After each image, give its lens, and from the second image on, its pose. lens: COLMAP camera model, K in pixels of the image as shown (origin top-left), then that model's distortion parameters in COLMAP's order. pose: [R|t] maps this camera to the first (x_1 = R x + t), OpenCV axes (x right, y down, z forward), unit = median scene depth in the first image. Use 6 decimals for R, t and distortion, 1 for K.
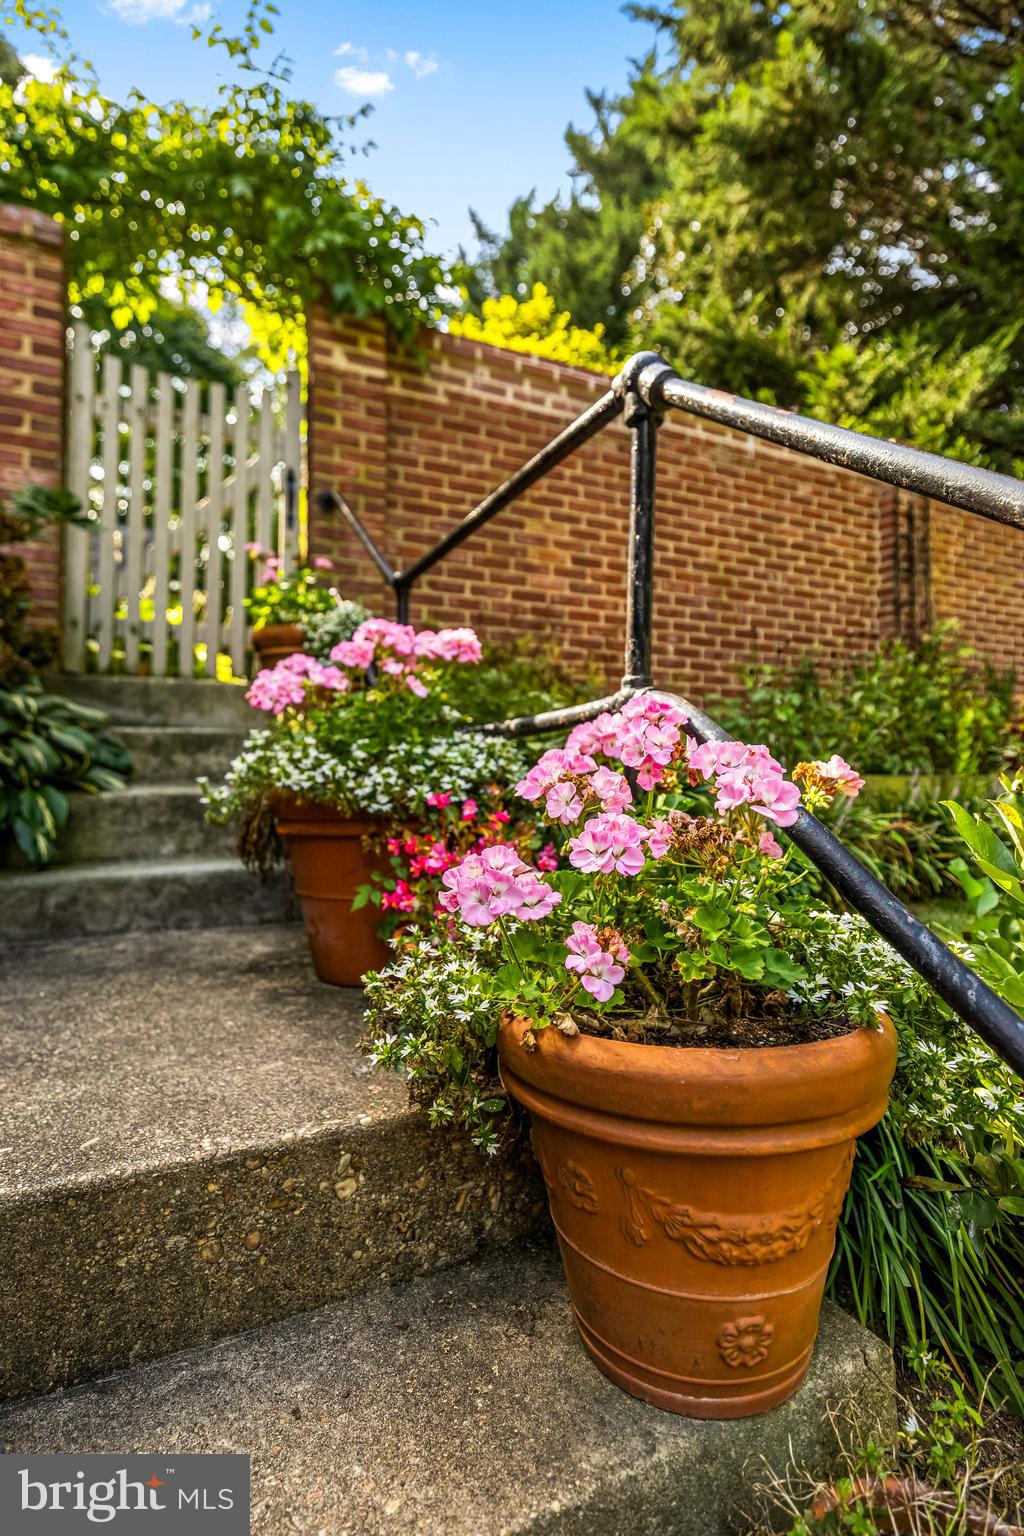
lens RADIAL K [[724.3, 0, 508.4], [0, 724.3, 769.9], [0, 0, 1]] dist [0.002721, 0.000432]
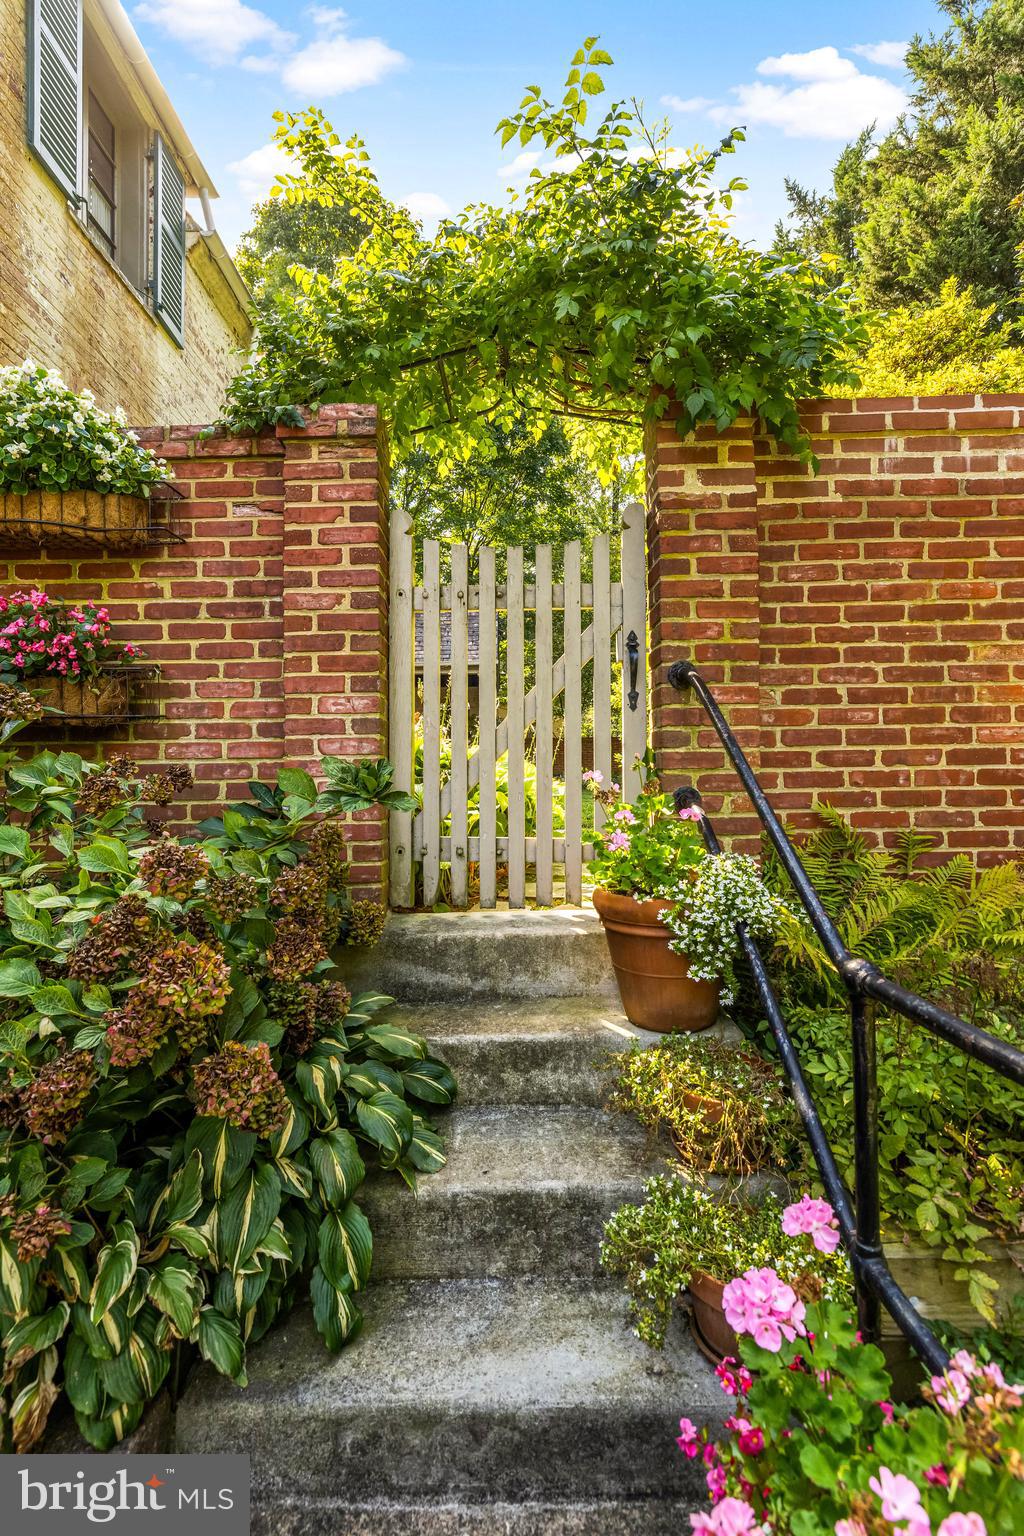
lens RADIAL K [[704.7, 0, 511.6], [0, 704.7, 775.0], [0, 0, 1]] dist [-0.001931, 0.000848]
pose [[0.906397, -0.020998, -0.421904, -0.099891], [0.024184, 0.999705, 0.002203, -0.266901], [0.421734, -0.012200, 0.906638, 0.252374]]
